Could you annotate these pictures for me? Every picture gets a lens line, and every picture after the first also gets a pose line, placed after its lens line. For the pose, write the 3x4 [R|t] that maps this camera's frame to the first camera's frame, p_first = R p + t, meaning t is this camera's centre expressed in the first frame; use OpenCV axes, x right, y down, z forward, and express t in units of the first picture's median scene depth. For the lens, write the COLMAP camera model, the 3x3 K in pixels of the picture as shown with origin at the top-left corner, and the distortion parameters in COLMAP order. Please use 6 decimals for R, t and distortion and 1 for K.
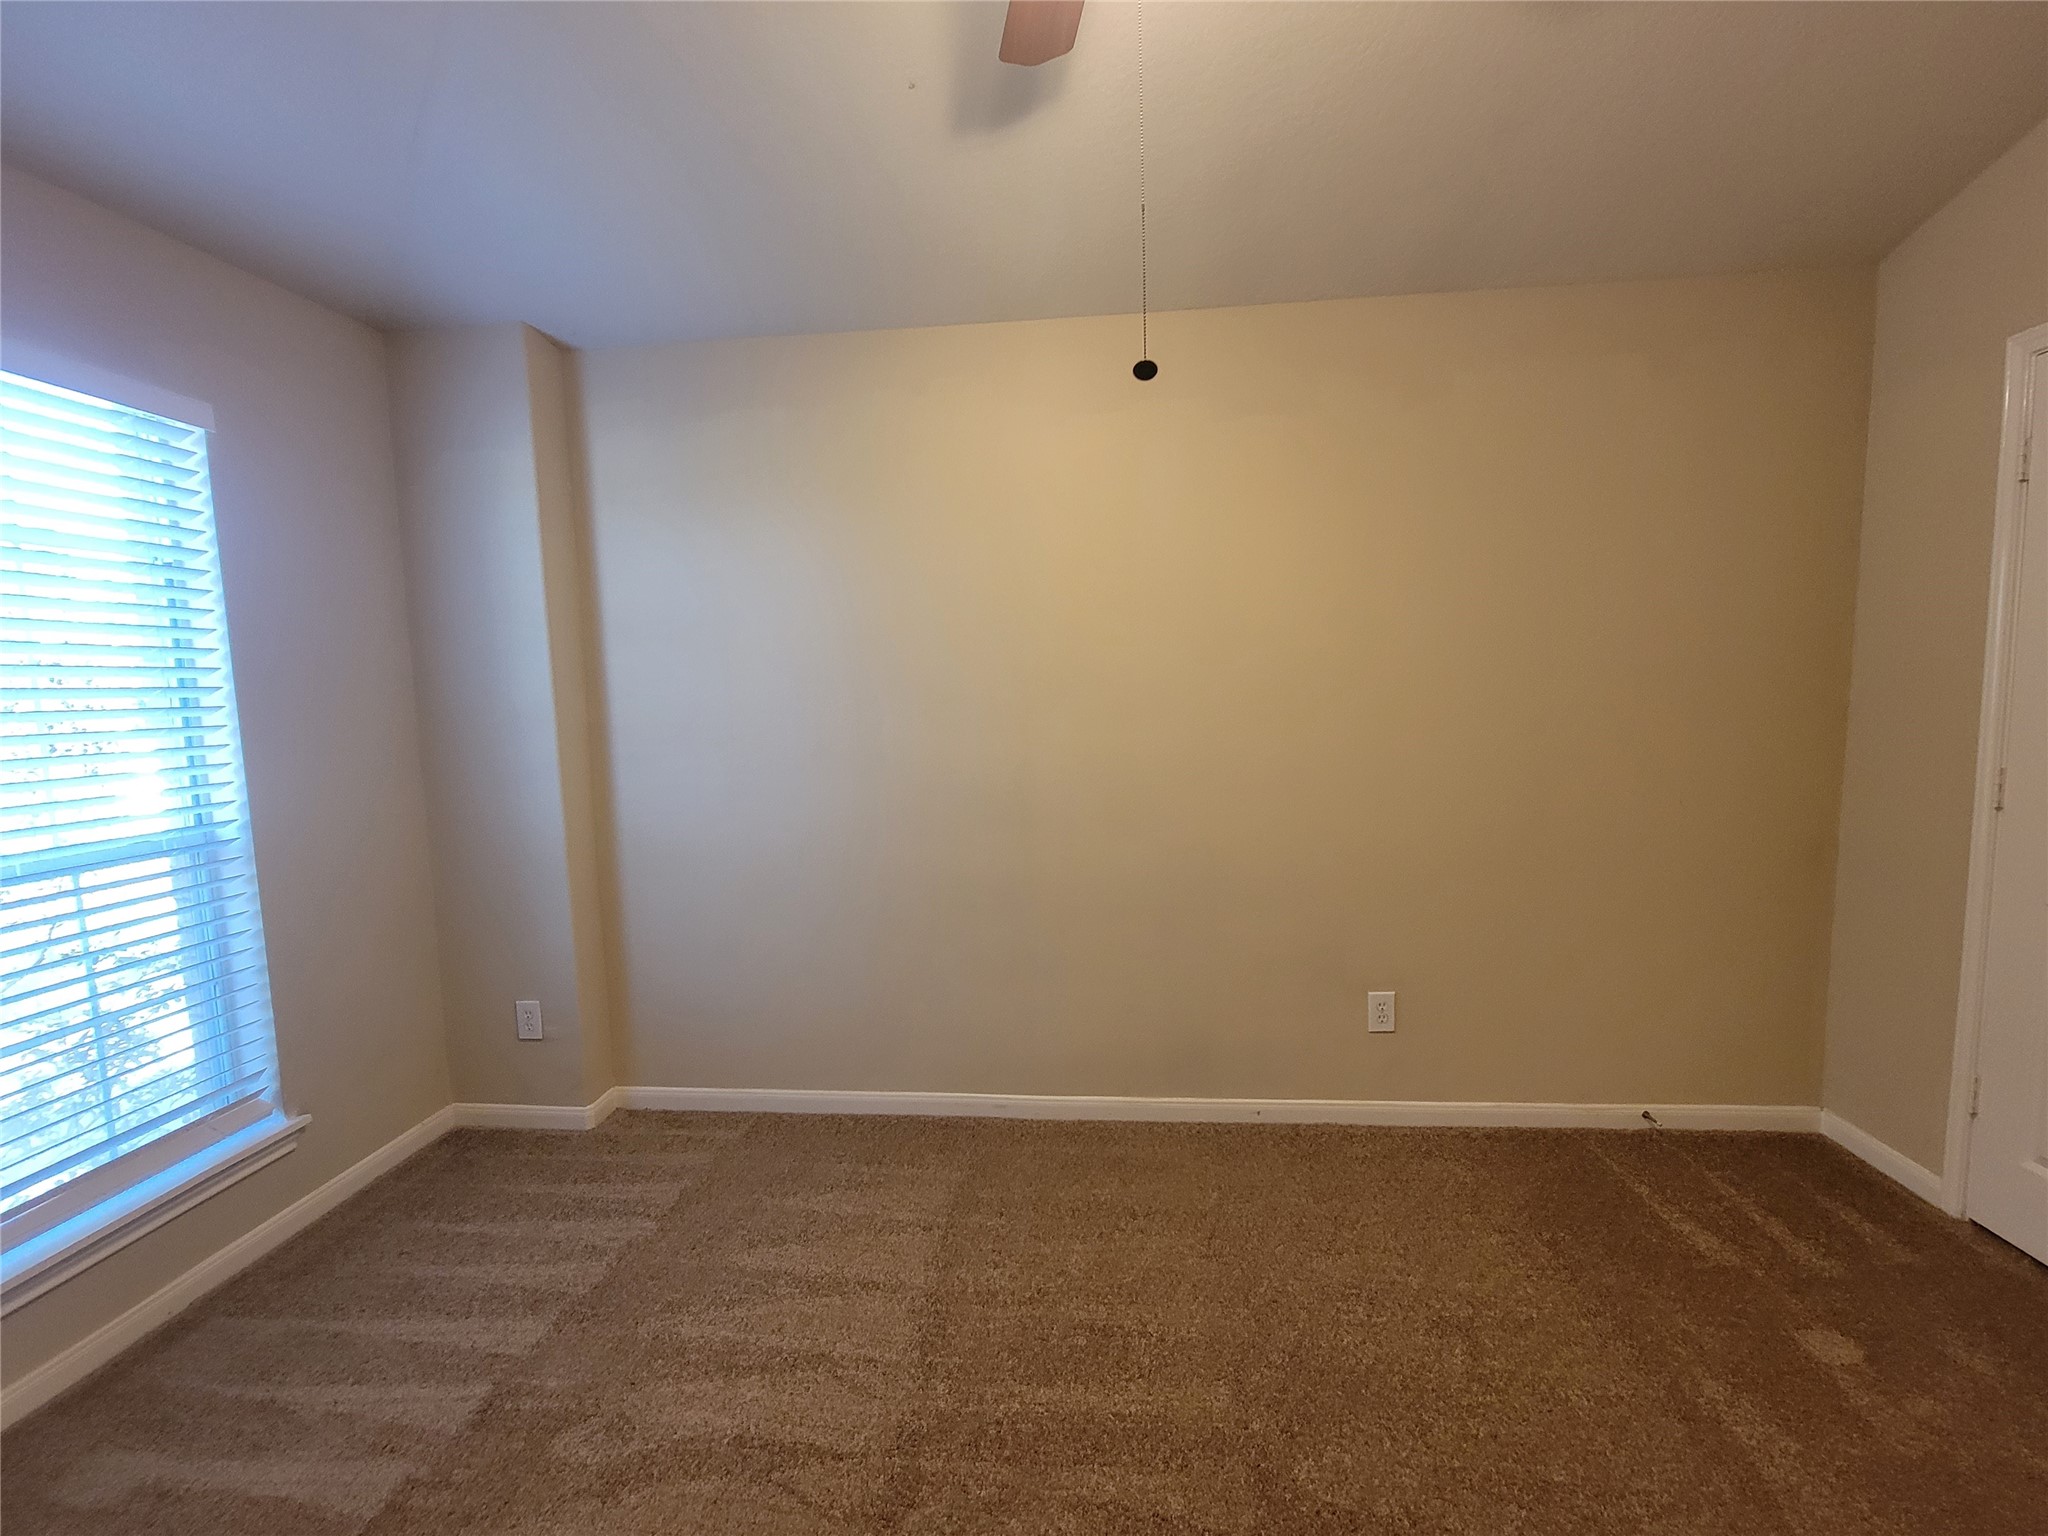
lens RADIAL K [[843.6, 0, 1024.2], [0, 843.6, 773.0], [0, 0, 1]] dist [0.000152, 0.000147]
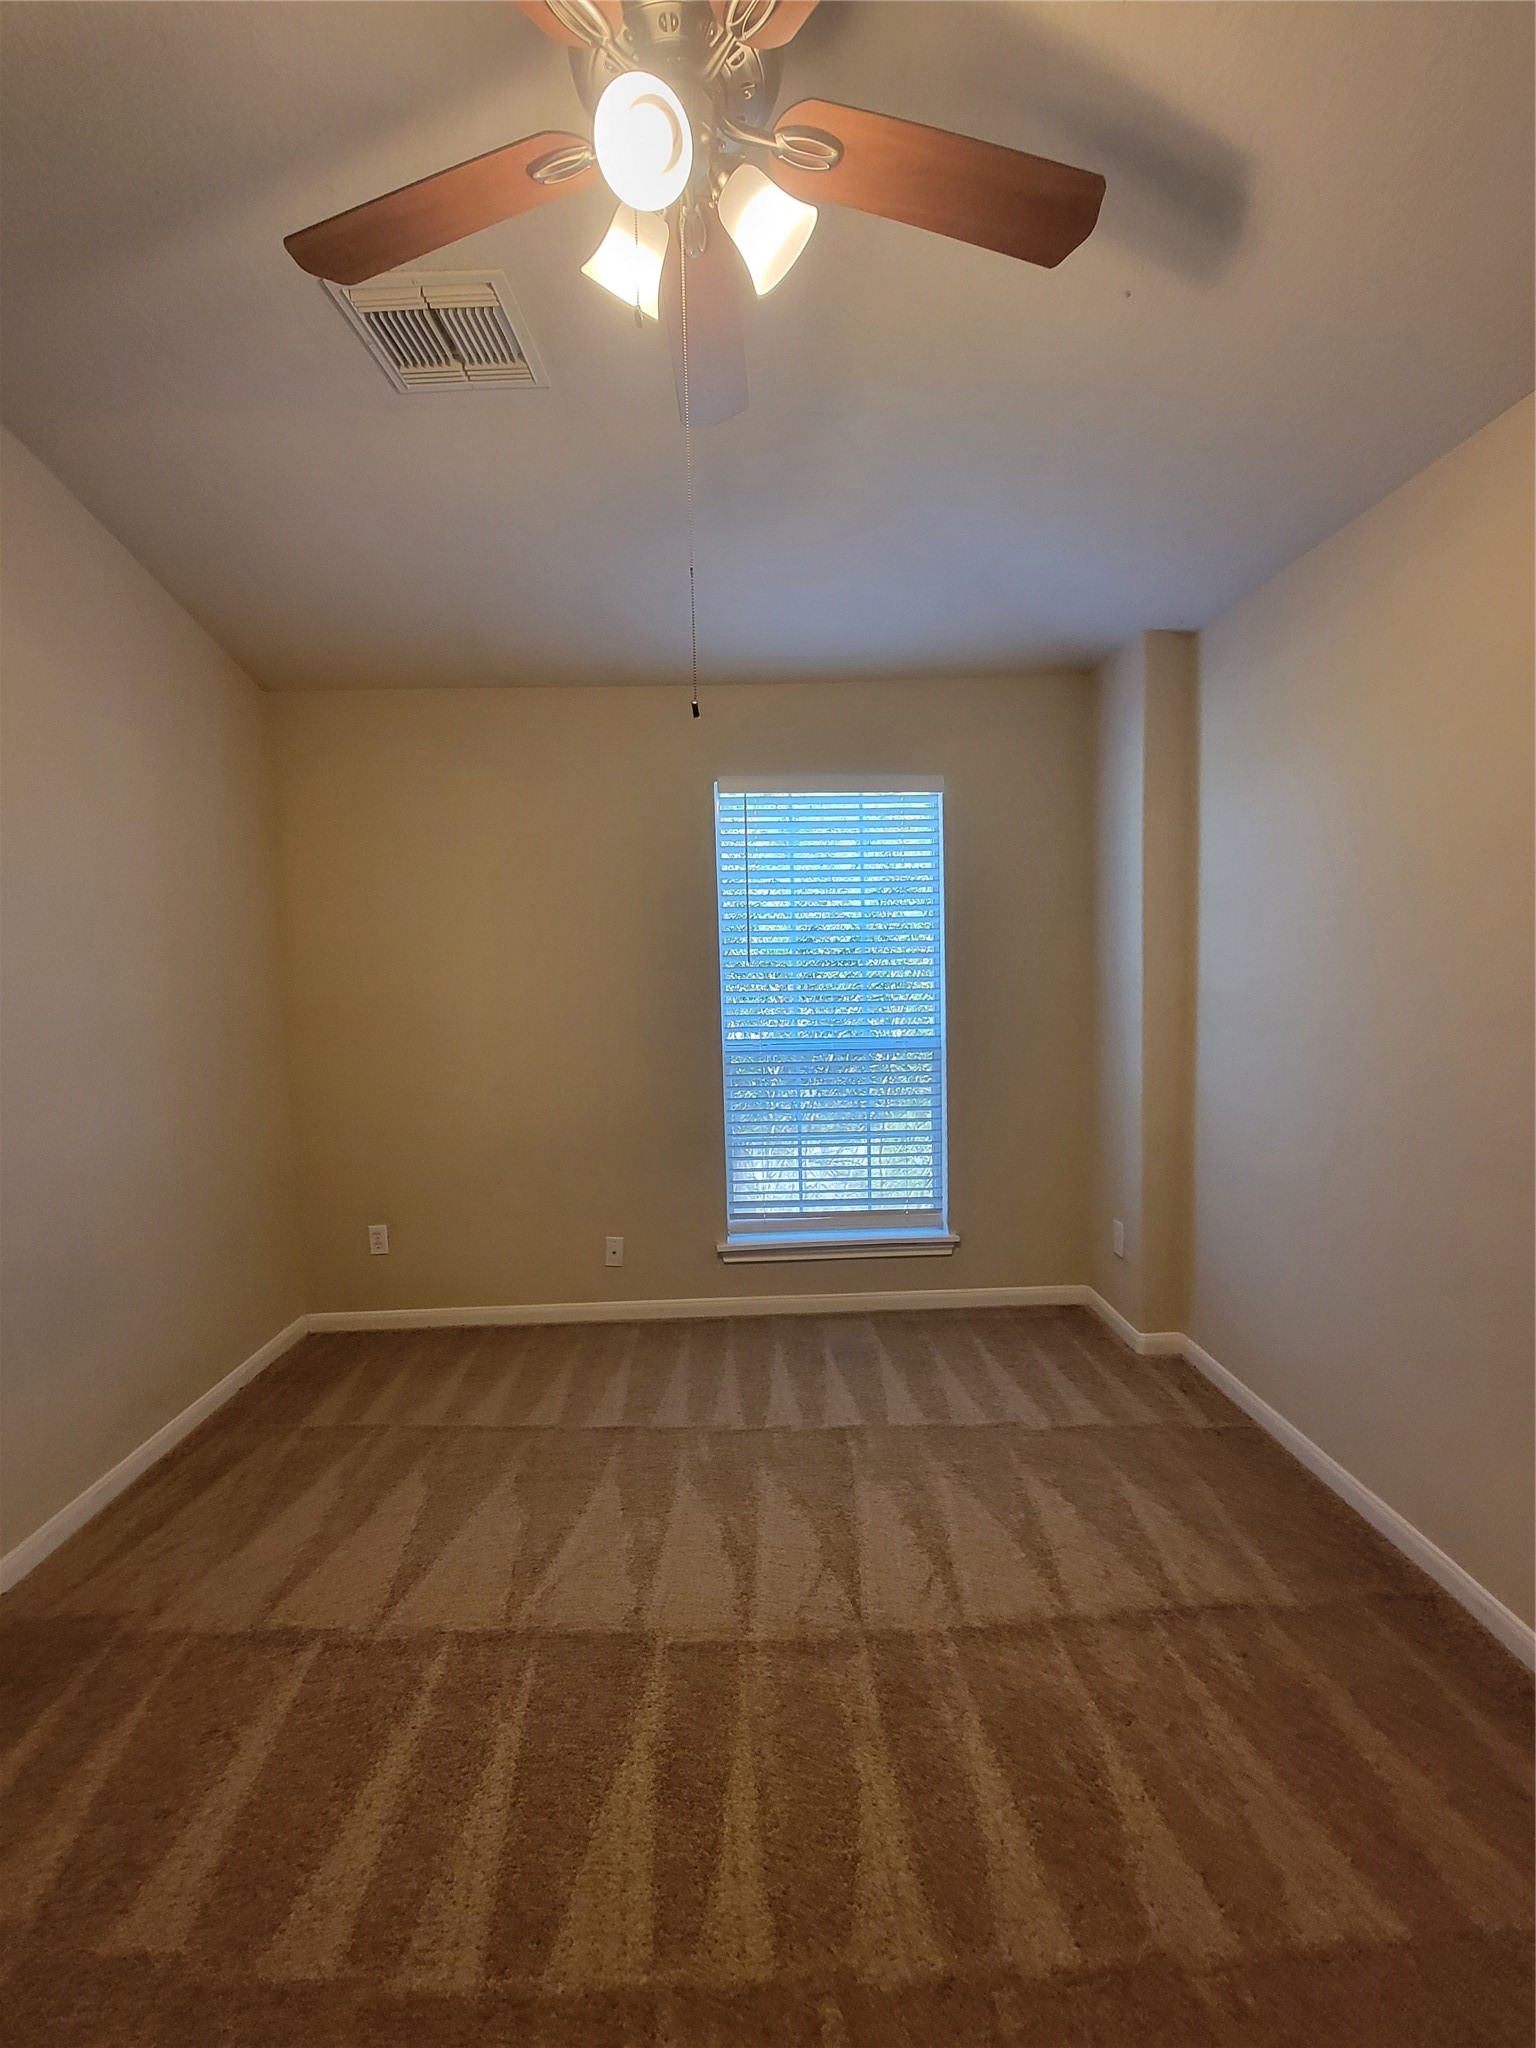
lens RADIAL K [[843.6, 0, 777.0], [0, 843.6, 1026.1], [0, 0, 1]] dist [0.000152, 0.000147]
pose [[0.196164, 0.093769, -0.976077, 0.551828], [-0.083765, 0.993381, 0.078597, -0.061929], [0.976987, 0.066343, 0.202720, 0.377269]]
